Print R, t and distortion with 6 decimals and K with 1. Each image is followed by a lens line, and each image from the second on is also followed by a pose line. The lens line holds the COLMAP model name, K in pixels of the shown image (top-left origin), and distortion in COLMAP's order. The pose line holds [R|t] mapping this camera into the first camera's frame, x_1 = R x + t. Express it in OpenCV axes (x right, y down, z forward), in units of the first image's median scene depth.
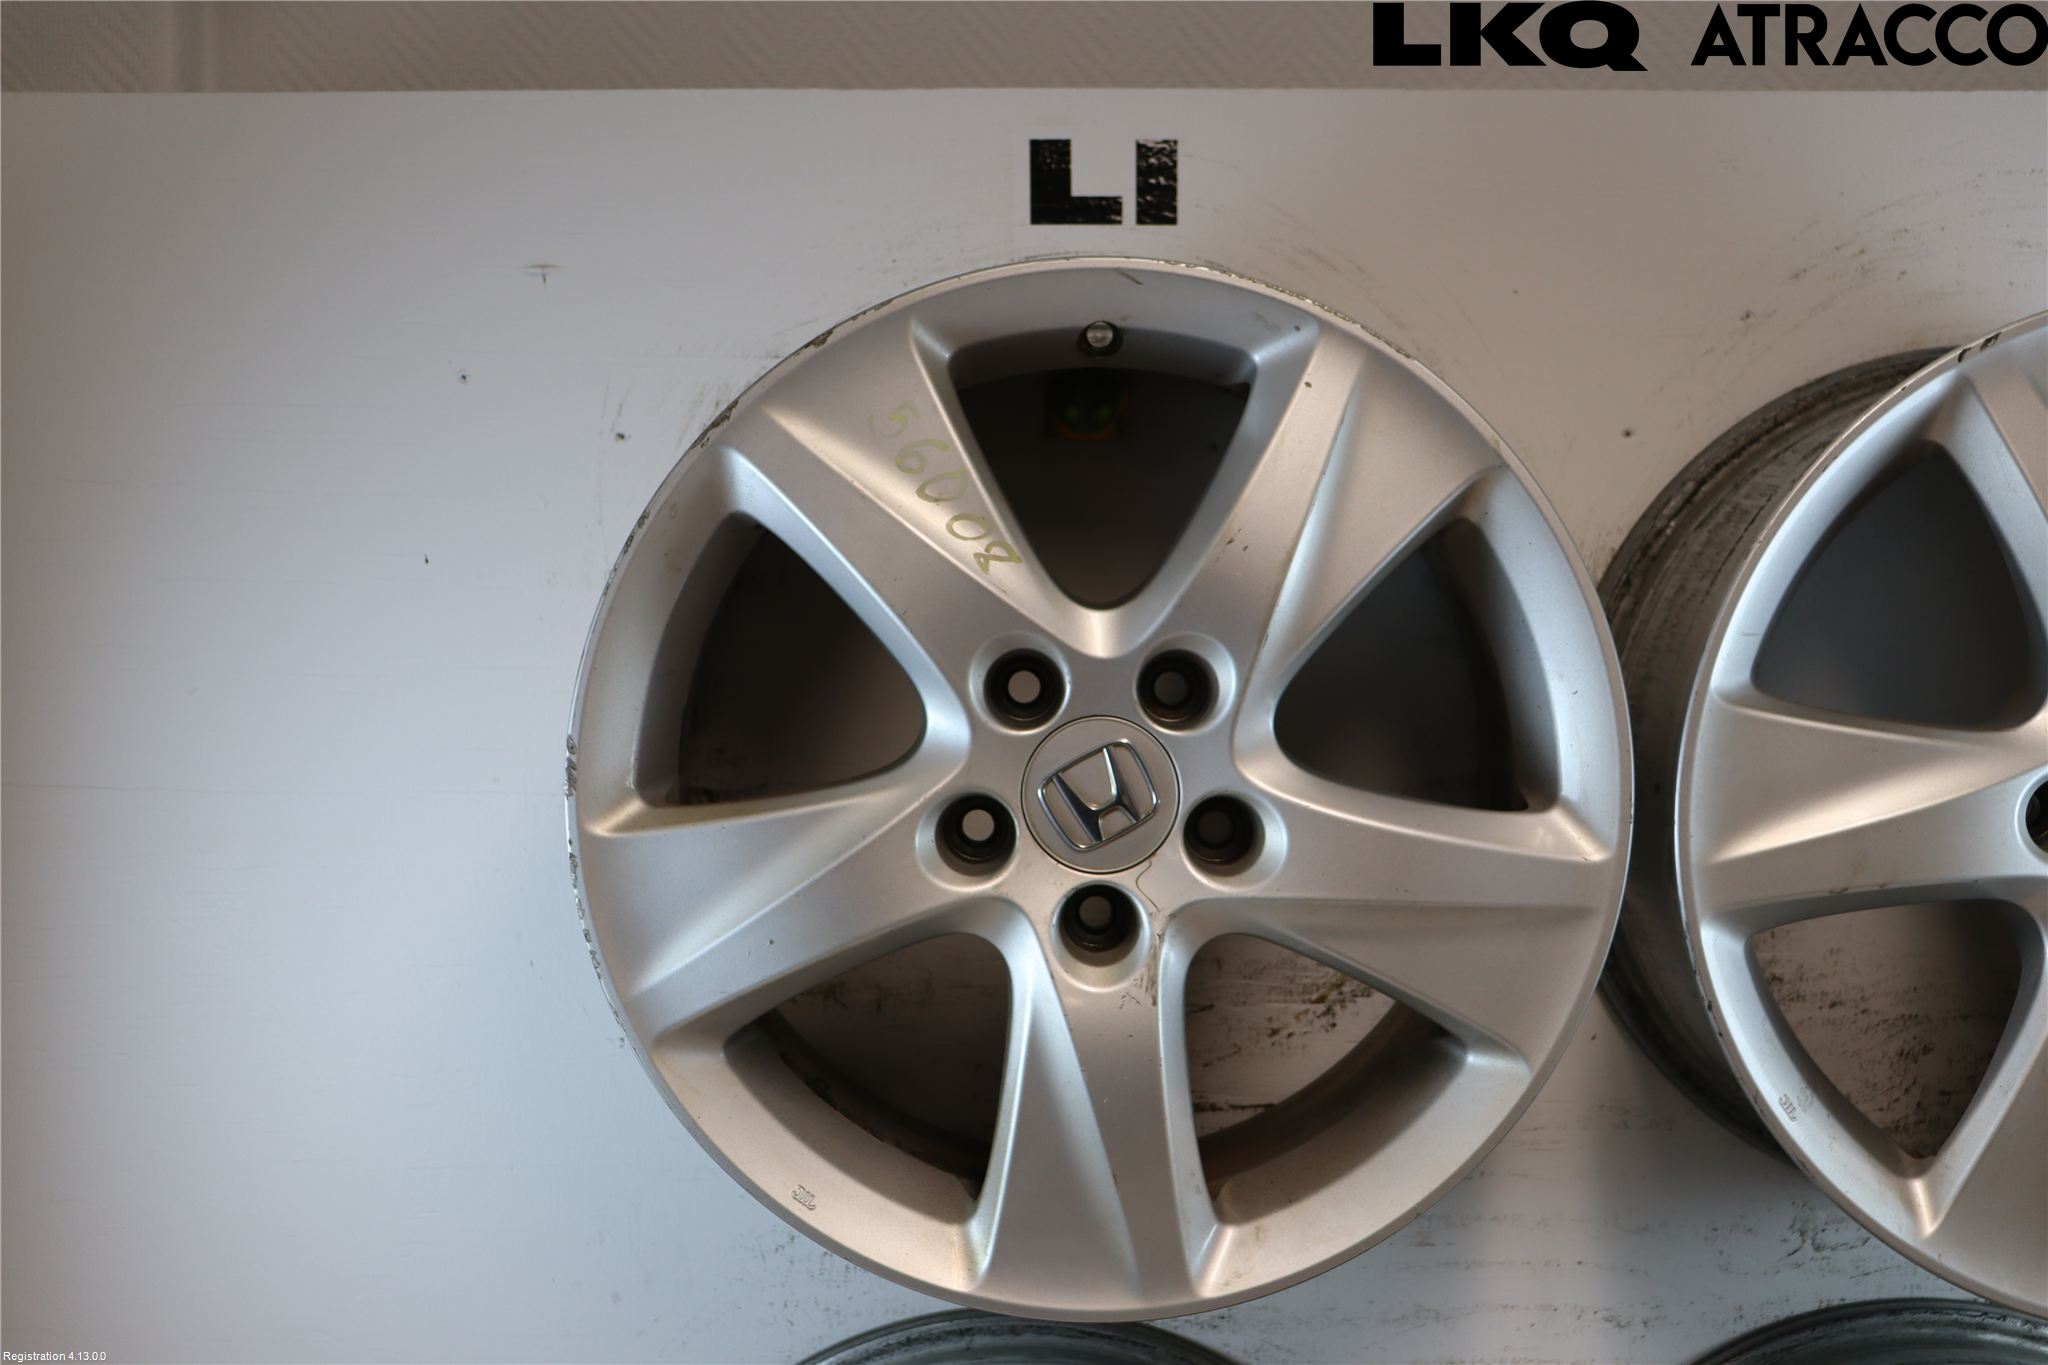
lens RADIAL K [[2219.9, 0, 1014.3], [0, 2219.9, 702.3], [0, 0, 1]] dist [-0.057878, 0.000000]
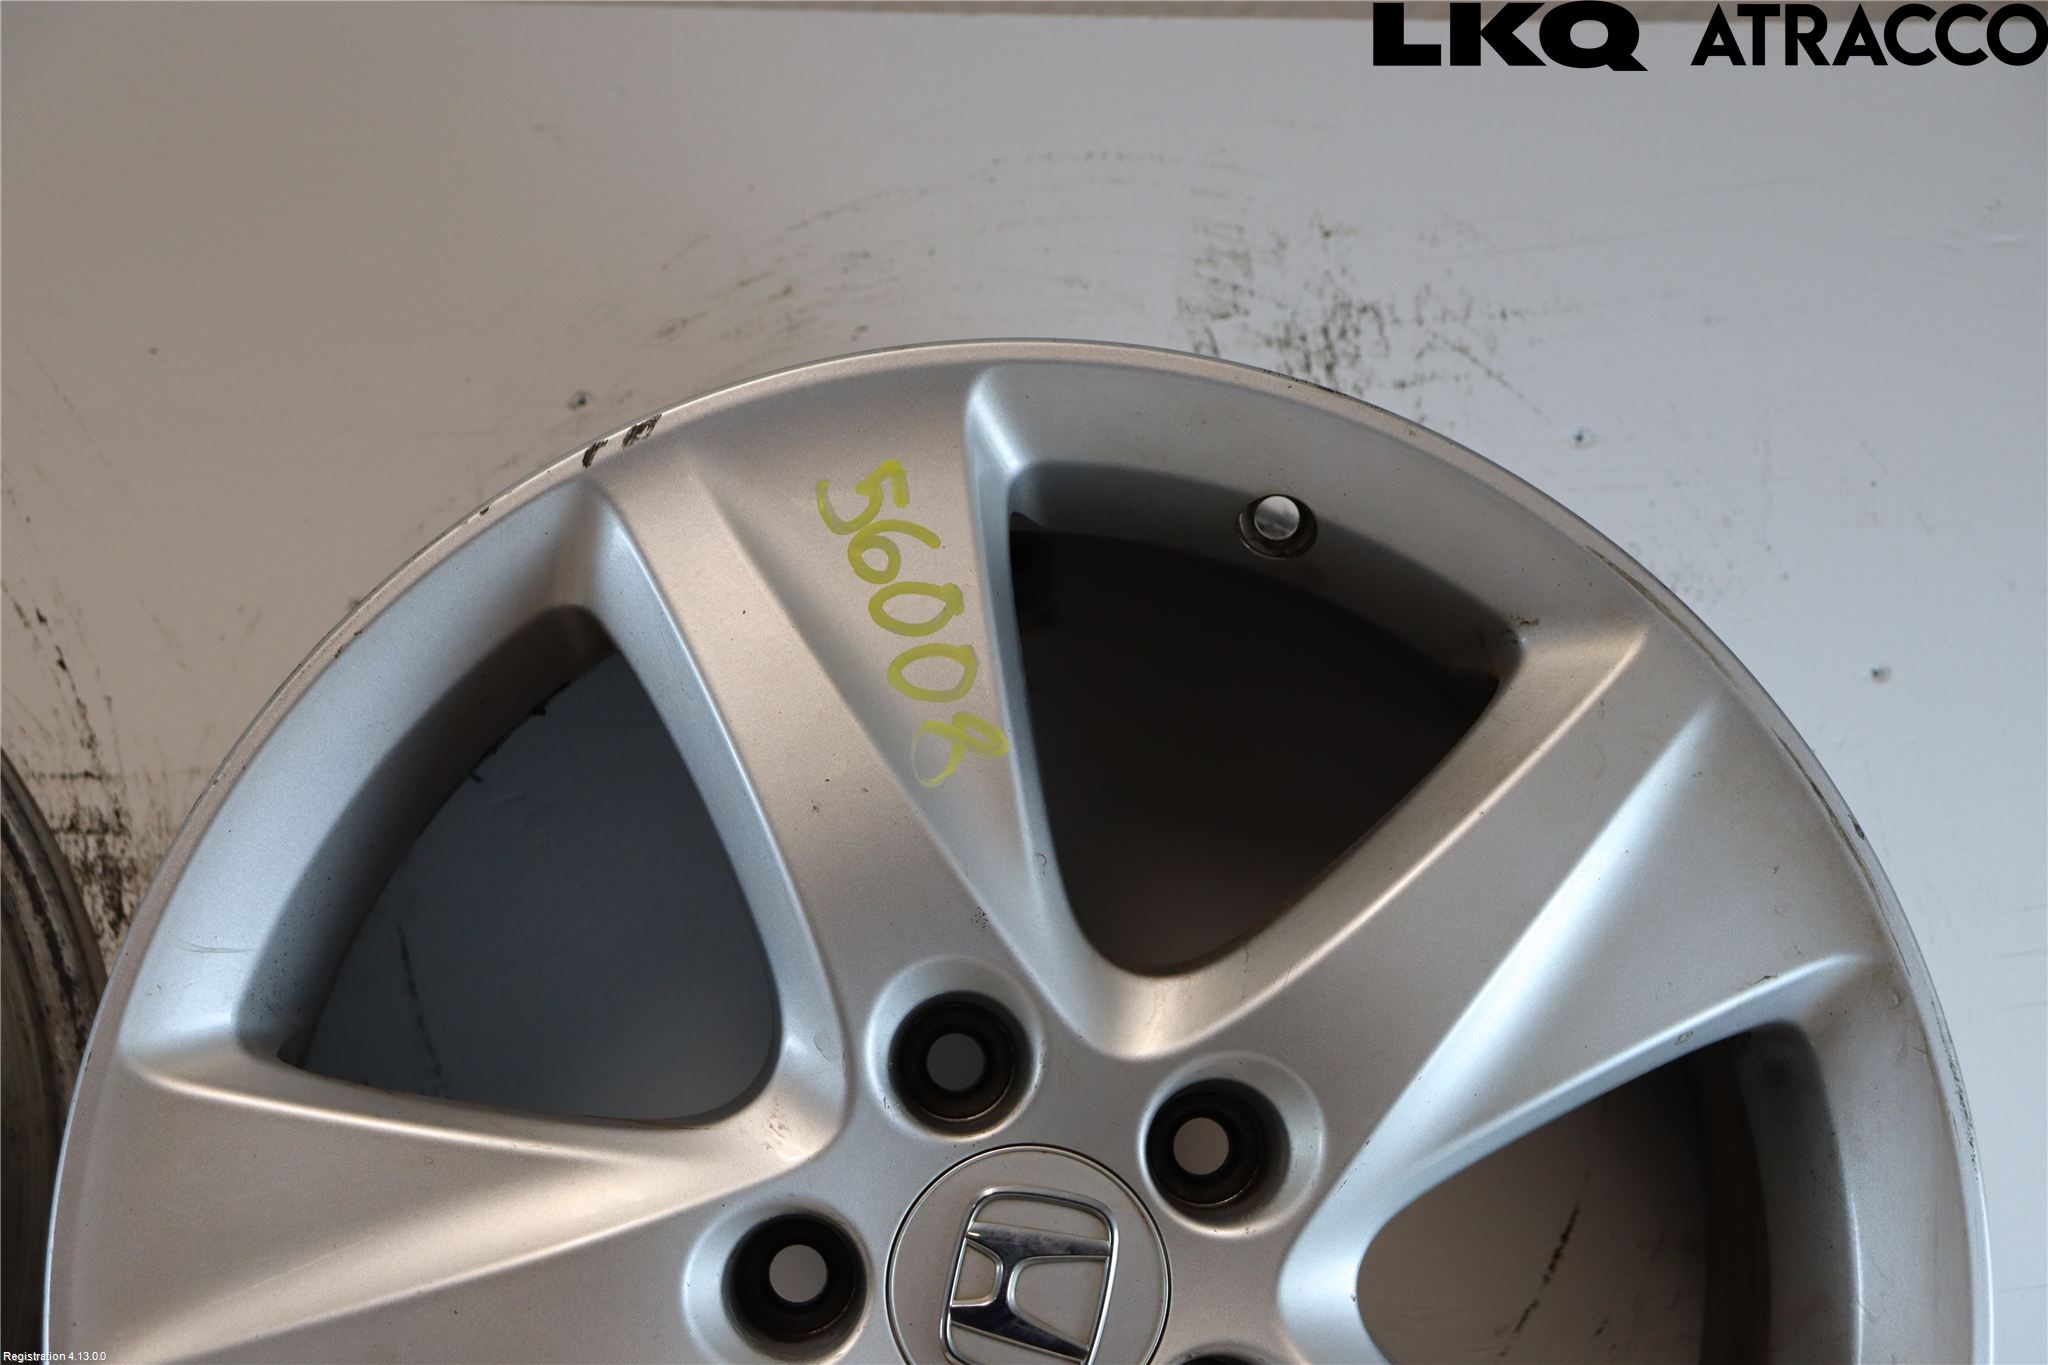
lens RADIAL K [[4130.0, 0, 1017.1], [0, 4130.0, 691.1], [0, 0, 1]] dist [0.289138, 0.000000]
pose [[0.999053, 0.011821, 0.041872, 0.400145], [-0.006797, 0.992973, -0.118149, 0.021997], [-0.042974, 0.117753, 0.992113, -0.045545]]
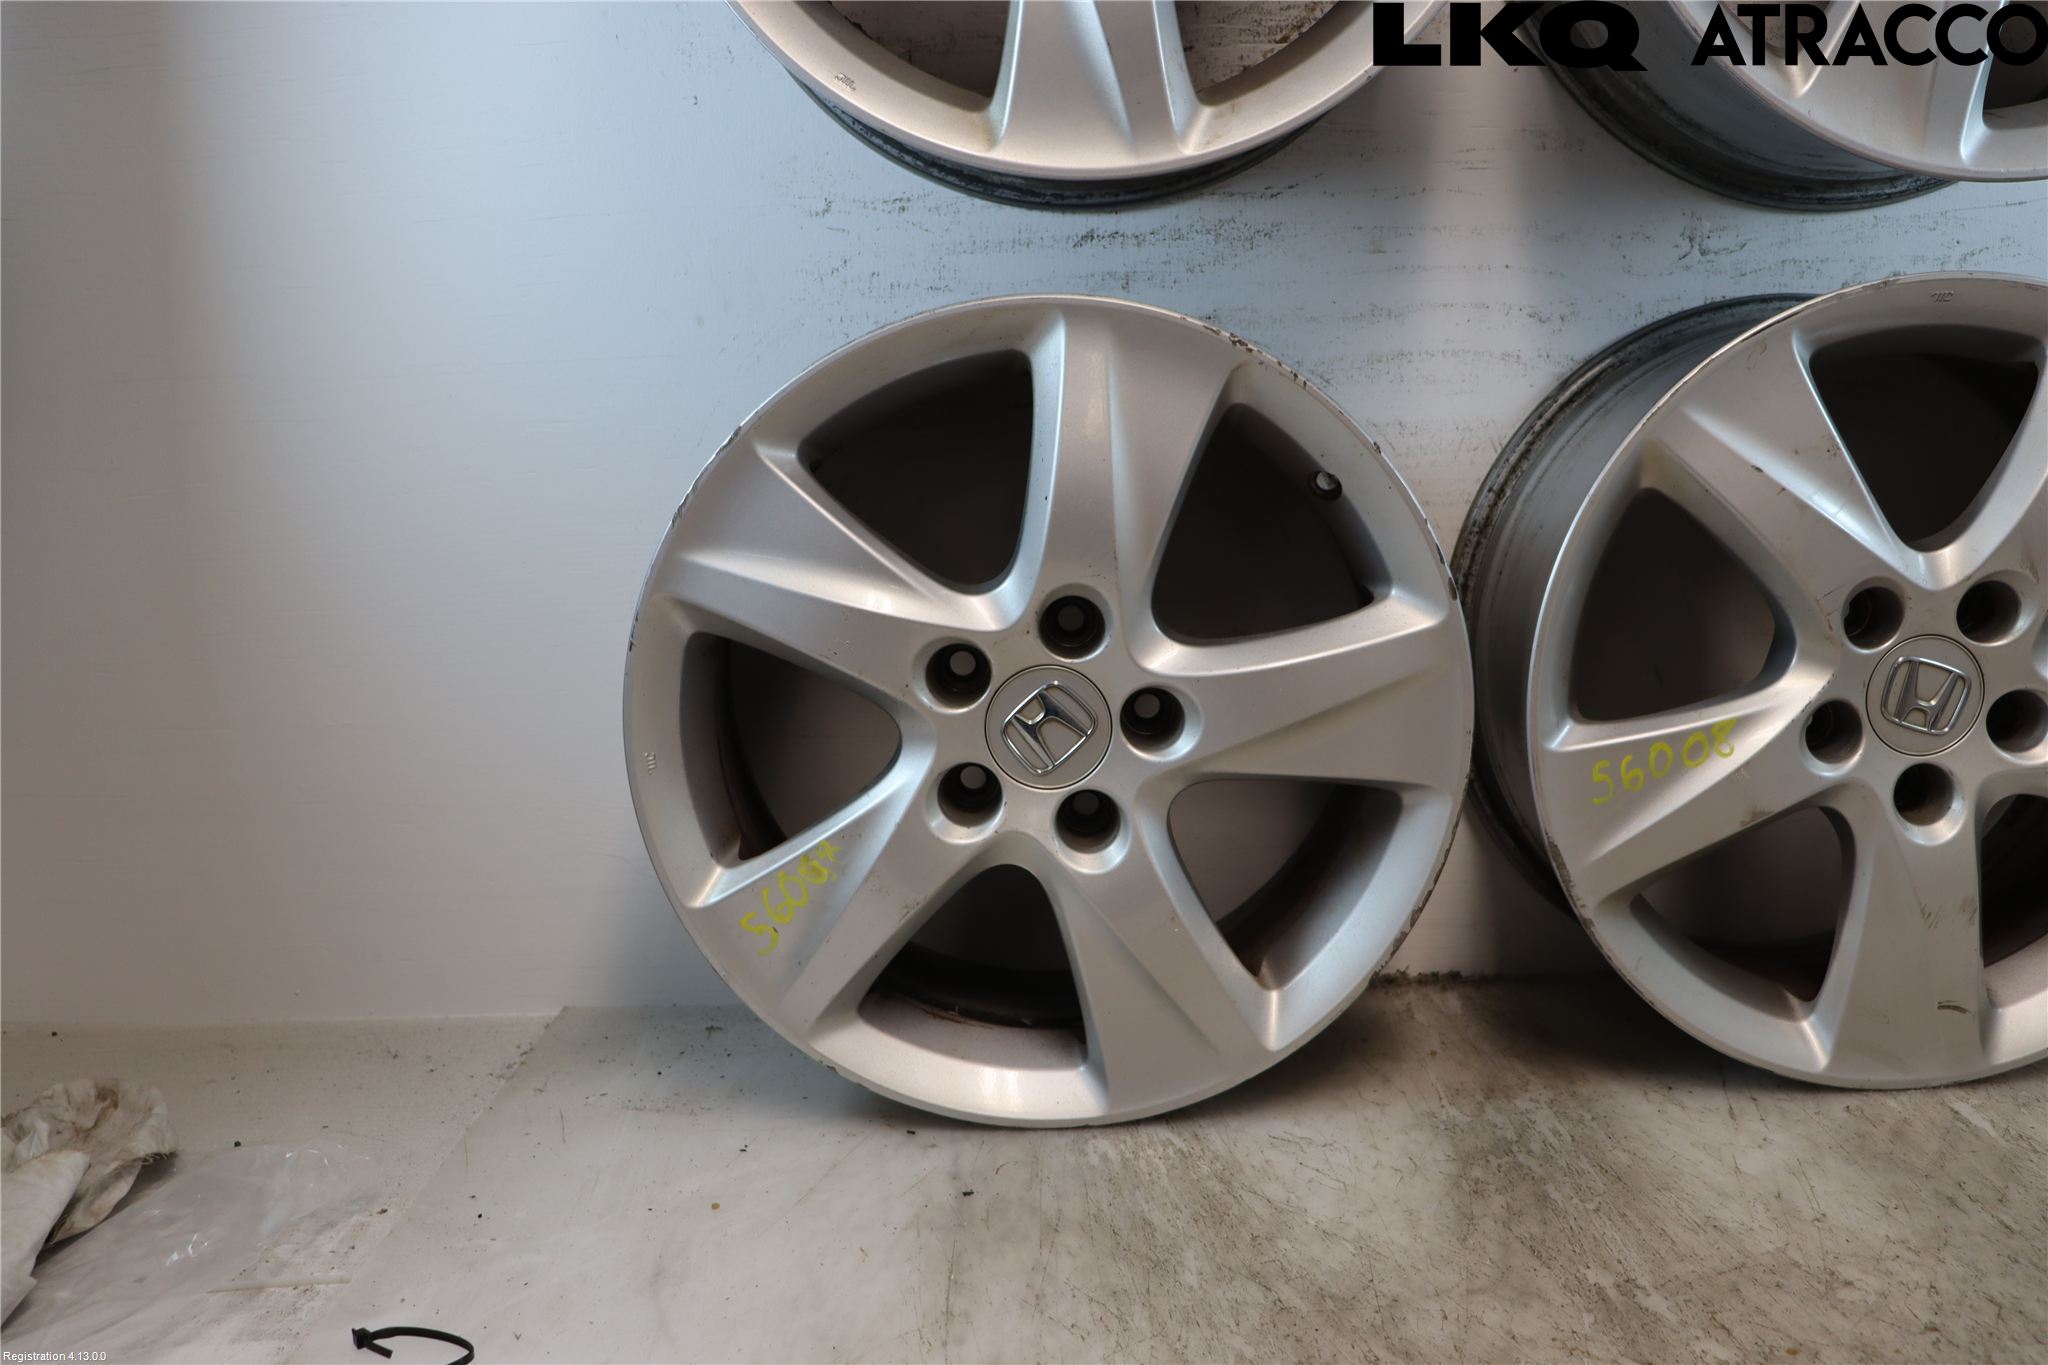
lens RADIAL K [[1780.3, 0, 1021.4], [0, 1780.3, 721.5], [0, 0, 1]] dist [-0.160463, 0.096165]
pose [[0.999266, -0.034727, -0.016198, 0.001050], [0.036961, 0.985049, 0.168266, 0.333101], [0.010112, -0.168741, 0.985609, 0.027969]]
